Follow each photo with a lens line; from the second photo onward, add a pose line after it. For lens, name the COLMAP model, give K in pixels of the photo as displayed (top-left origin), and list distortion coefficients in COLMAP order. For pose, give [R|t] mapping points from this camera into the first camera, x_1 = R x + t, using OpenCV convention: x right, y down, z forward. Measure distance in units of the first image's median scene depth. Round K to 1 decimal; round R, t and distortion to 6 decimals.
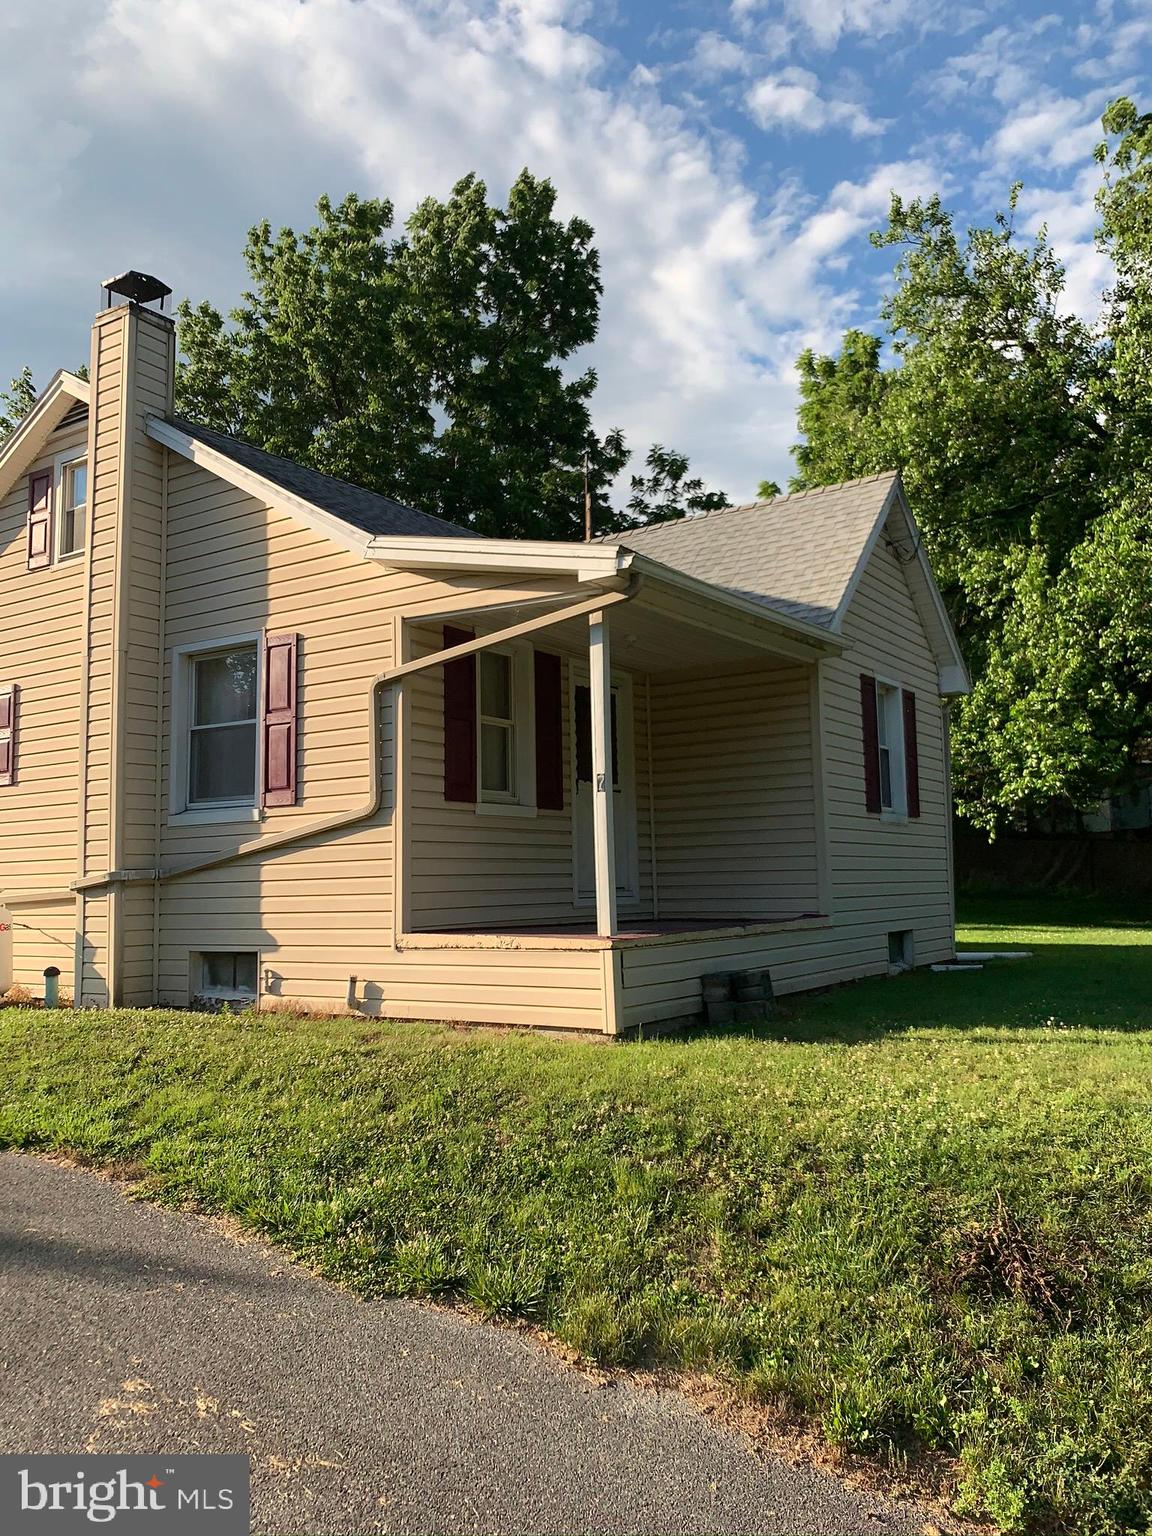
lens RADIAL K [[1183.8, 0, 584.8], [0, 1183.8, 763.3], [0, 0, 1]] dist [0.030897, -0.039434]
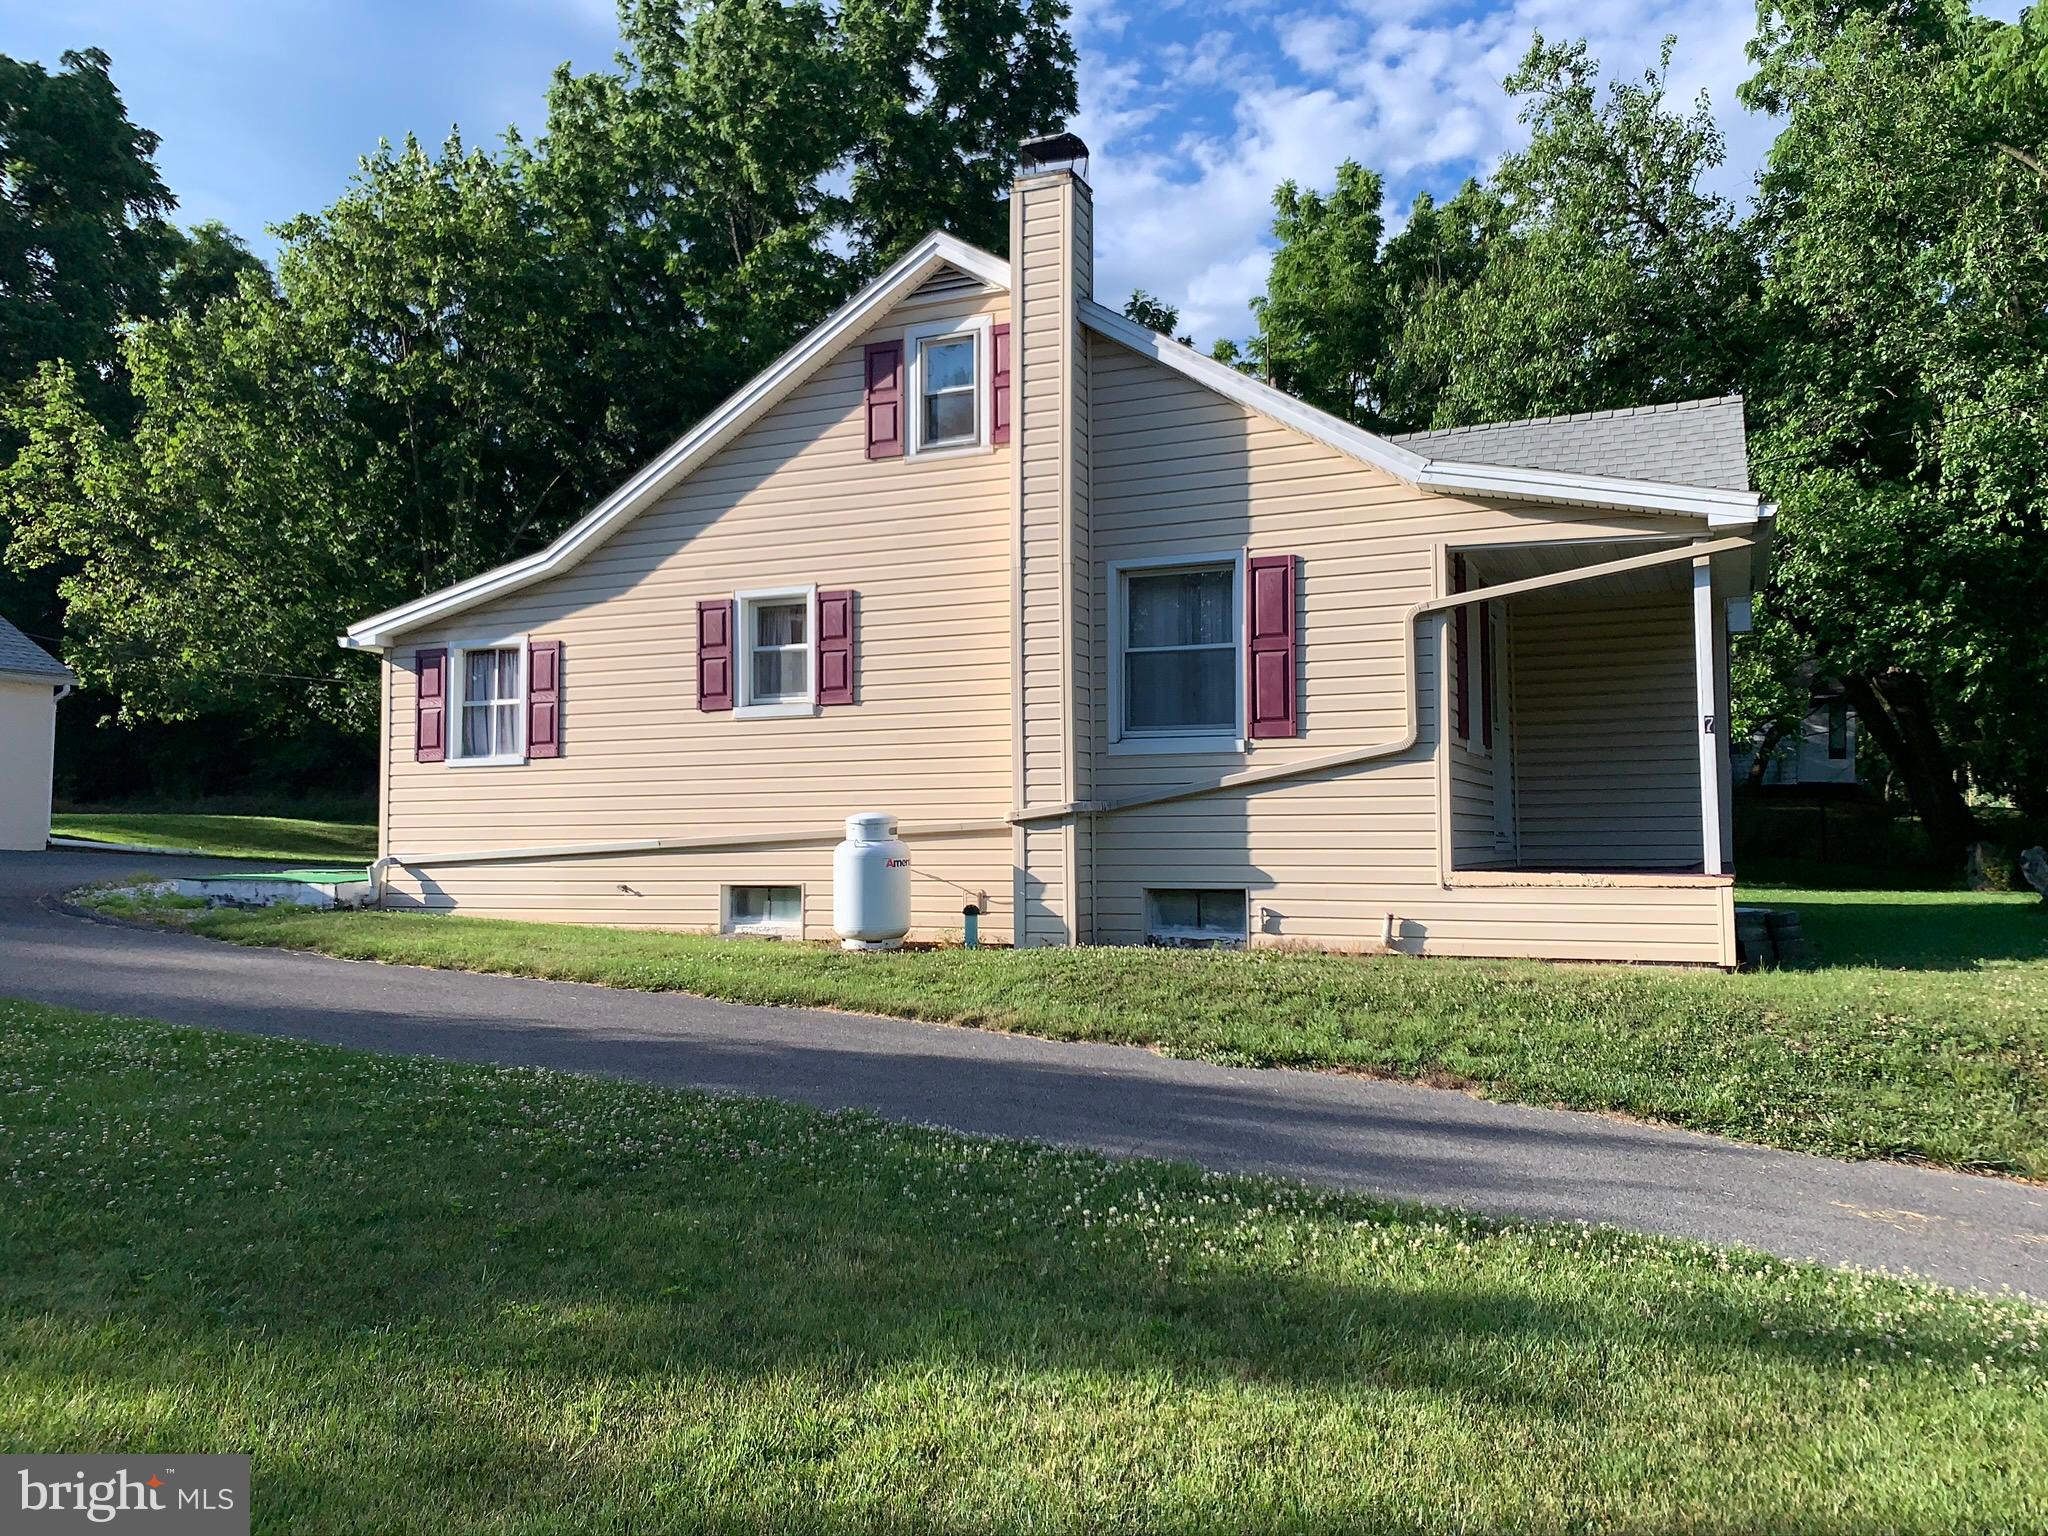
lens RADIAL K [[1578.4, 0, 1010.8], [0, 1578.4, 770.1], [0, 0, 1]] dist [0.030897, -0.039434]
pose [[0.987644, 0.025481, 0.154627, -0.652865], [-0.033824, 0.998097, 0.051568, 0.004201], [-0.153018, -0.056161, 0.986626, -0.213408]]
